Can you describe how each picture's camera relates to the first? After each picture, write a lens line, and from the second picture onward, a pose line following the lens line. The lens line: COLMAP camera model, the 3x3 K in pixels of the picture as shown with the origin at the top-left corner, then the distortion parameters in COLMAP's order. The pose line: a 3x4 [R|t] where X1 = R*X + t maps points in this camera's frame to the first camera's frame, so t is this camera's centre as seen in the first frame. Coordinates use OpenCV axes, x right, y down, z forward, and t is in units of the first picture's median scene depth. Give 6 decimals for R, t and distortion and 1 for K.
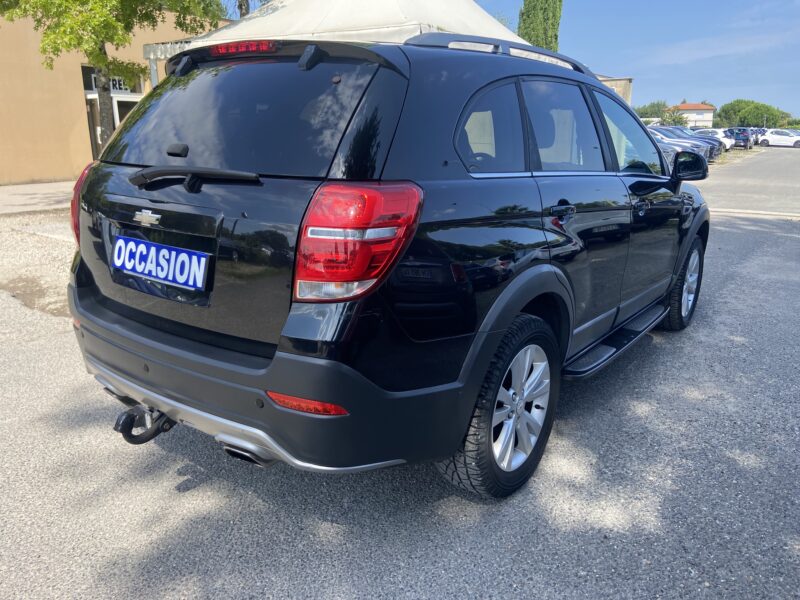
lens RADIAL K [[611.8, 0, 403.0], [0, 611.8, 301.5], [0, 0, 1]] dist [0.098987, -0.116000]
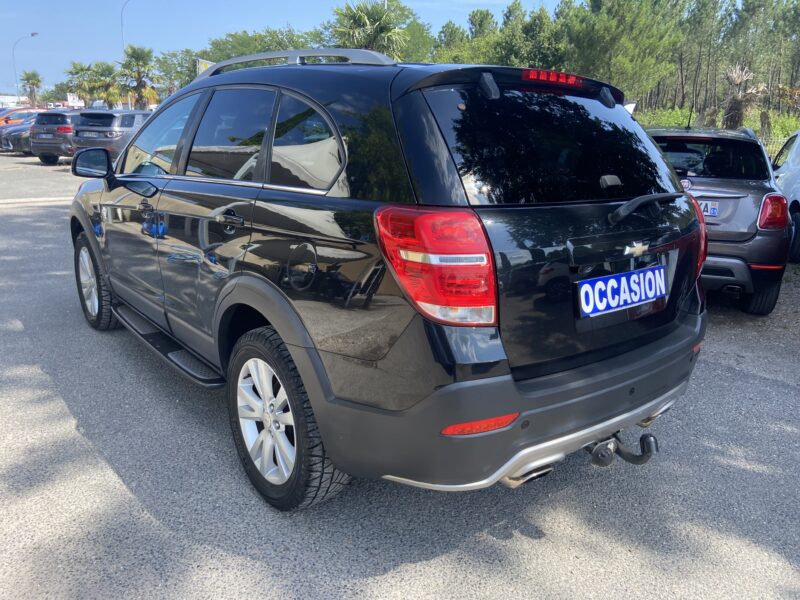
lens RADIAL K [[611.8, 0, 396.0], [0, 611.8, 307.5], [0, 0, 1]] dist [0.098987, -0.116000]
pose [[0.209136, -0.262748, 0.941927, -1.415511], [0.217392, 0.951616, 0.217183, -0.334032], [-0.953417, 0.159347, 0.256136, 1.066627]]
